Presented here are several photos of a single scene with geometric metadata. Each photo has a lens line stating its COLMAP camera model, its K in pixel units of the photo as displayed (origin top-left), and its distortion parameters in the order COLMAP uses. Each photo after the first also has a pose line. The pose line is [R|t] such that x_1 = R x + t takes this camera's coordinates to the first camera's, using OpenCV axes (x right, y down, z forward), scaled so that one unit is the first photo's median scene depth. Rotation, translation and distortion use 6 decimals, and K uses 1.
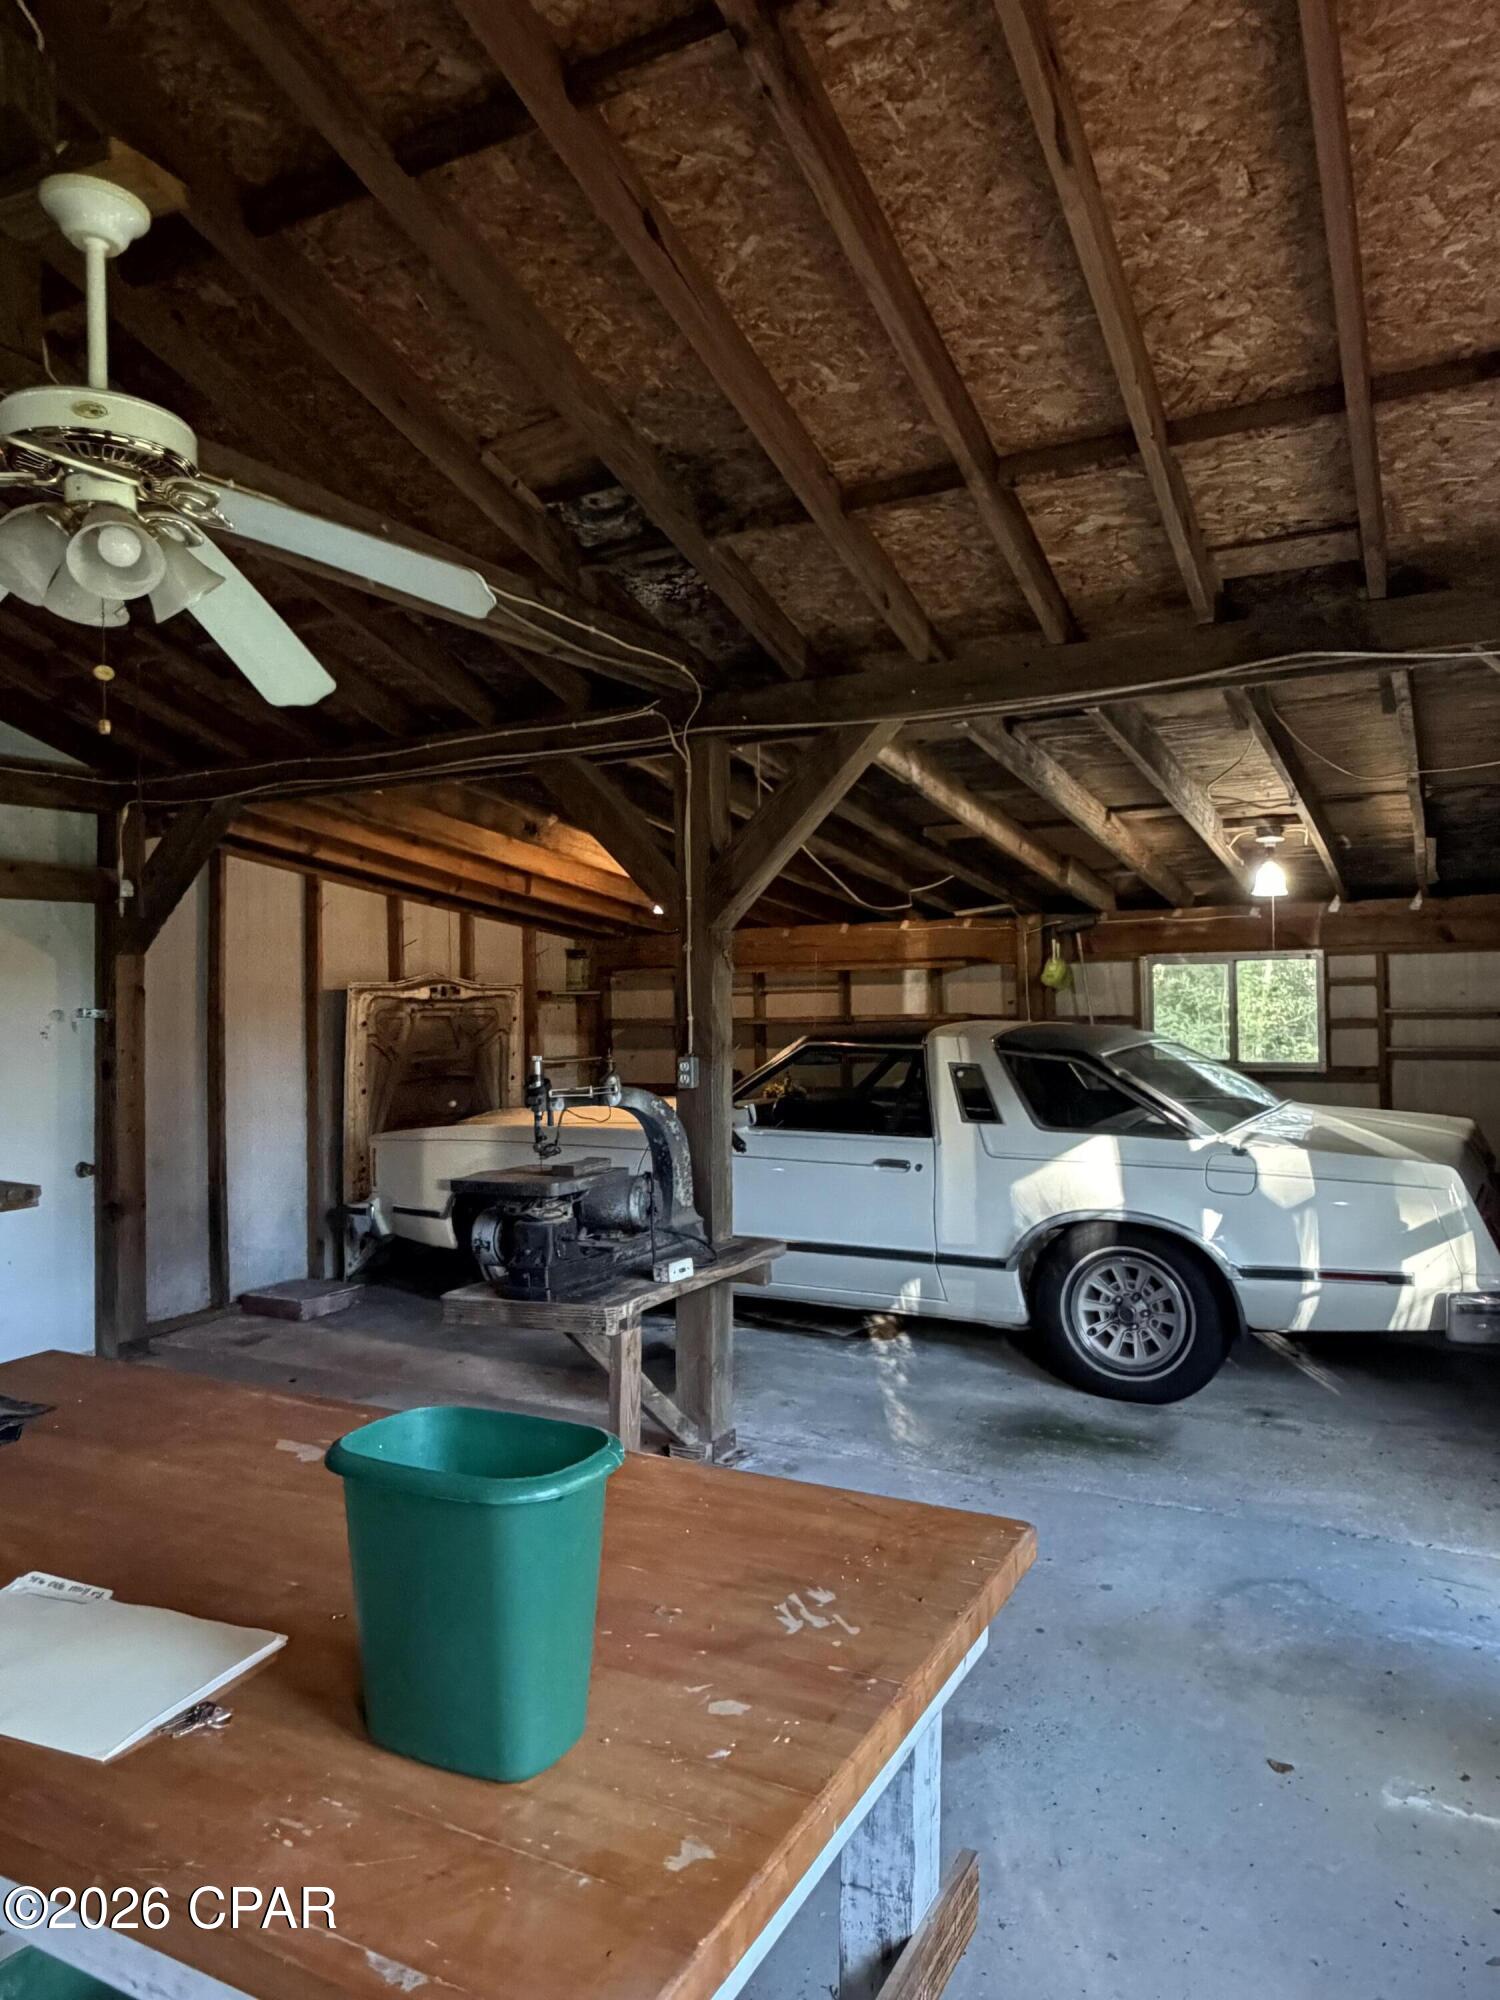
lens RADIAL K [[1320.9, 0, 766.2], [0, 1320.9, 986.7], [0, 0, 1]] dist [-0.000136, 0.001762]
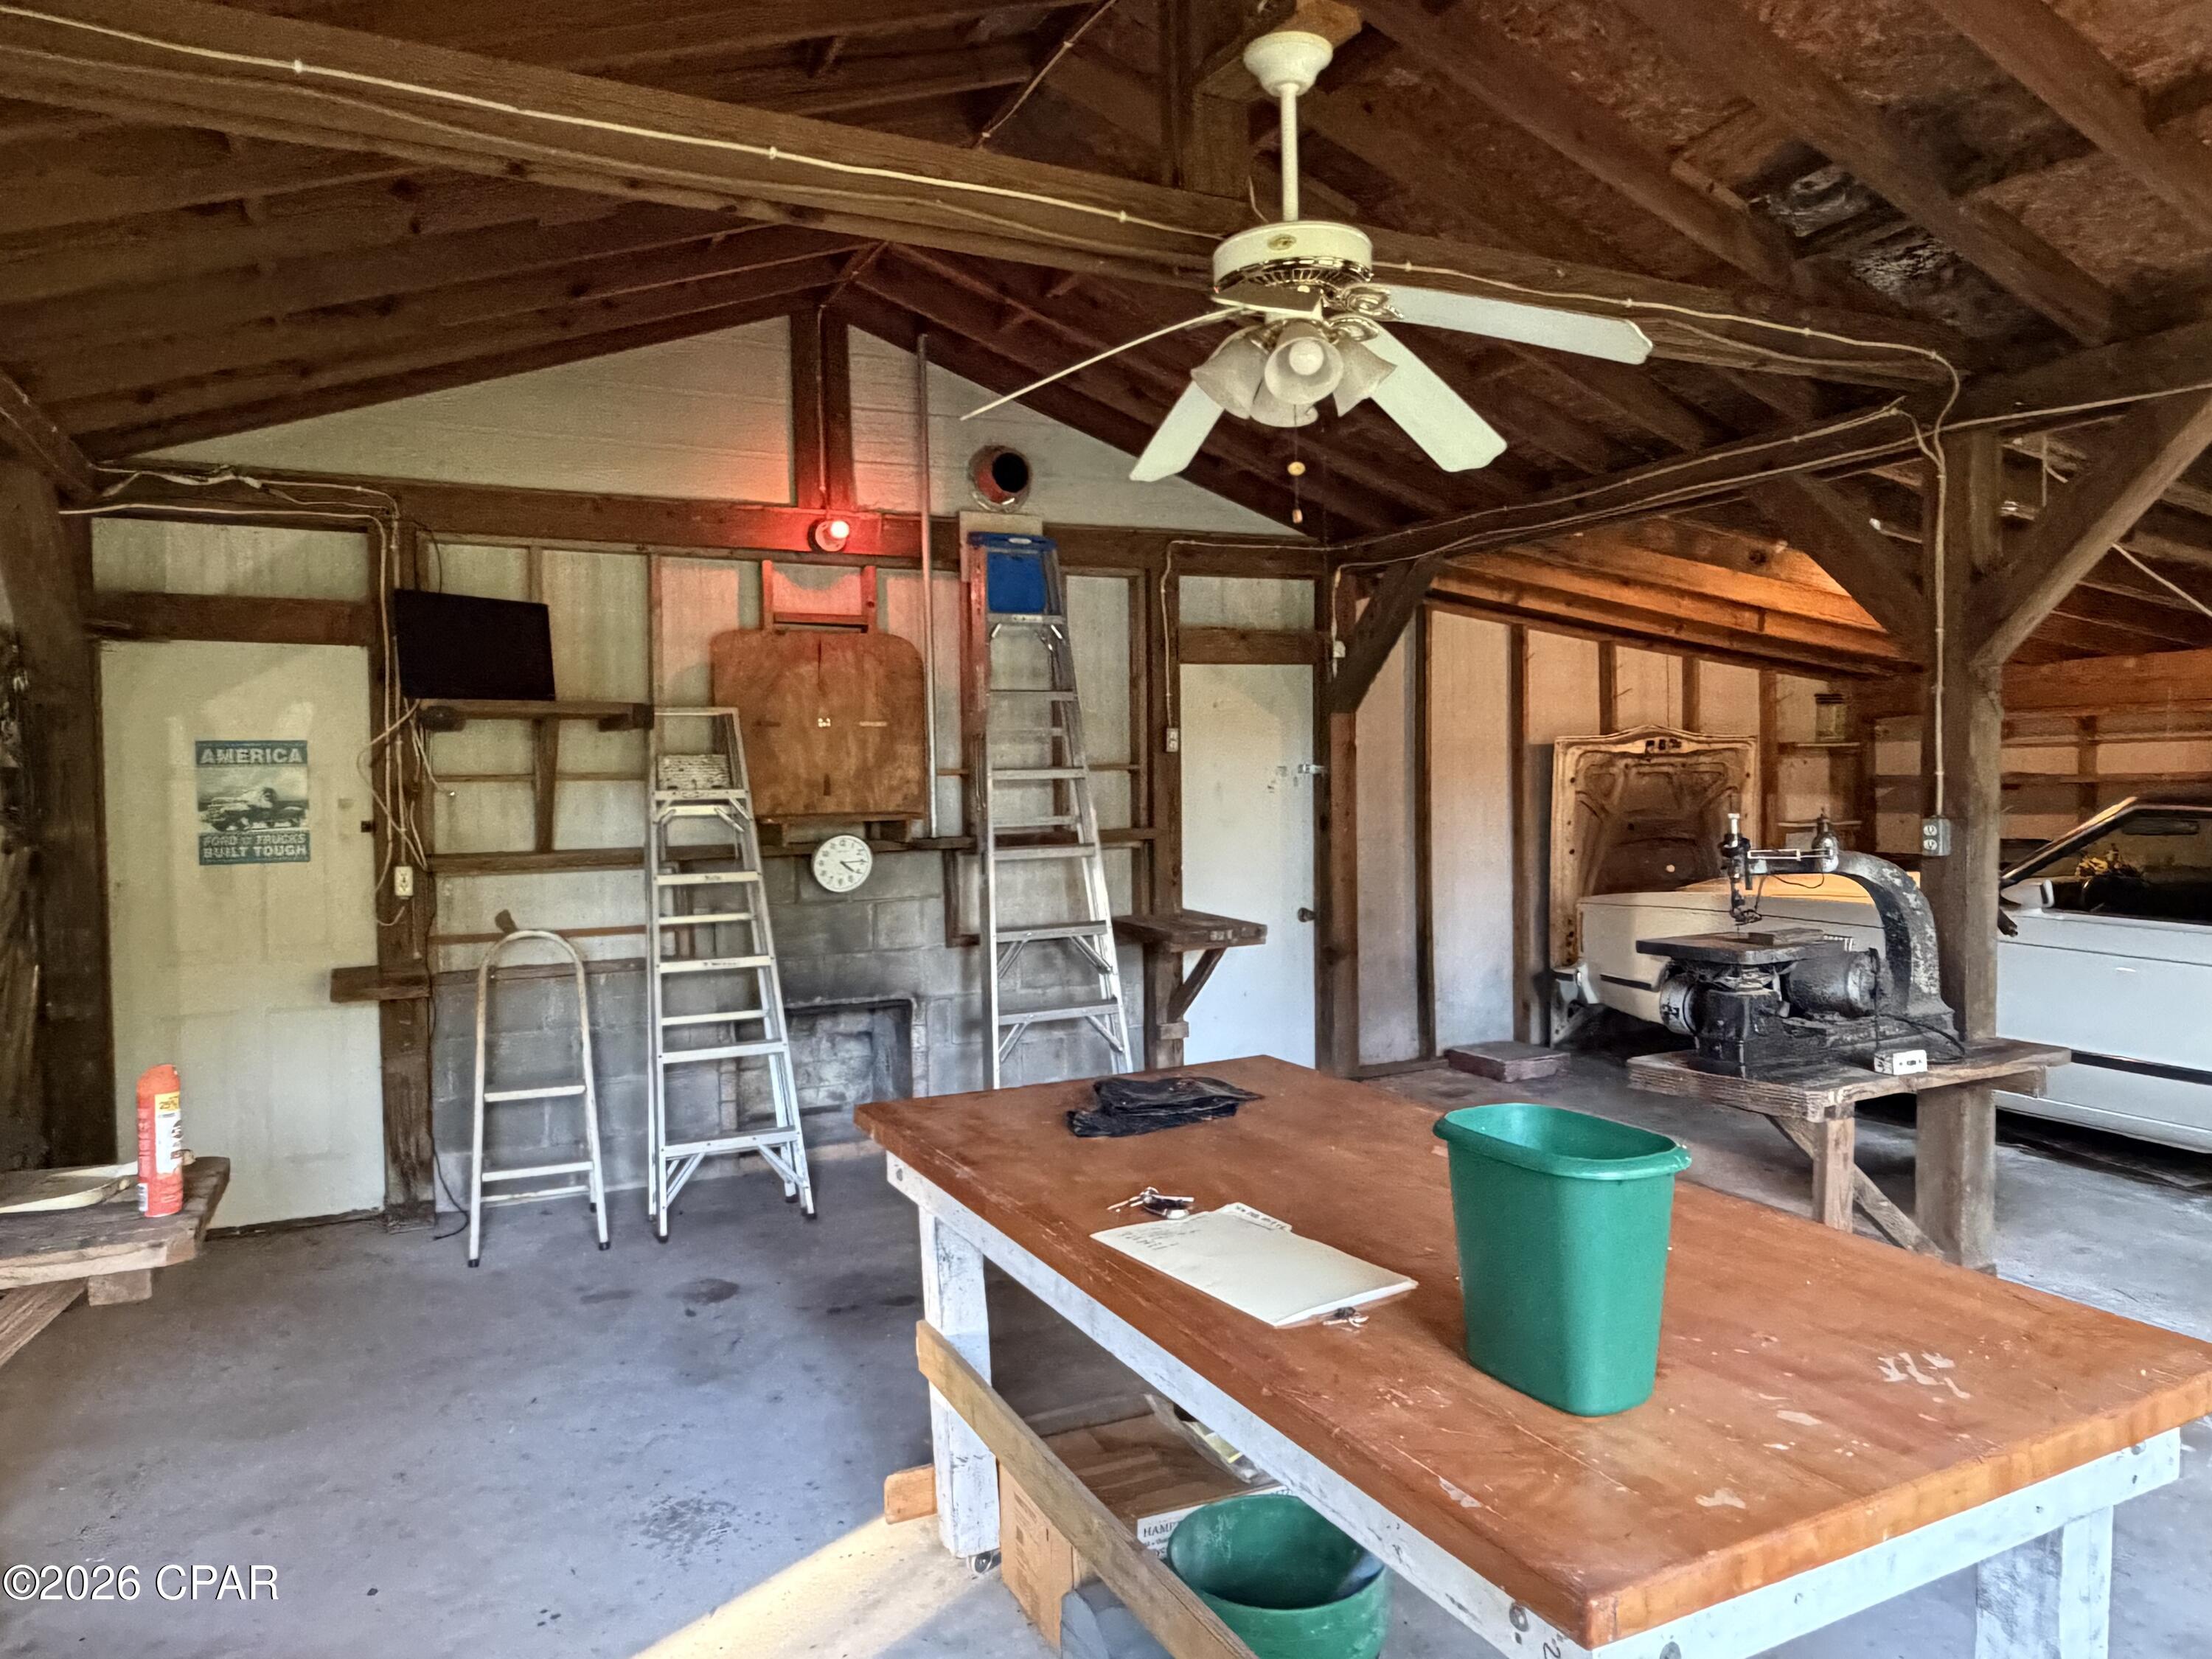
lens RADIAL K [[1460.9, 0, 1105.6], [0, 1460.9, 816.8], [0, 0, 1]] dist [-0.000136, 0.001762]
pose [[0.812949, 0.017302, -0.582077, 0.066101], [0.012750, 0.998790, 0.047496, 0.000841], [0.582195, -0.046033, 0.811745, -0.085914]]
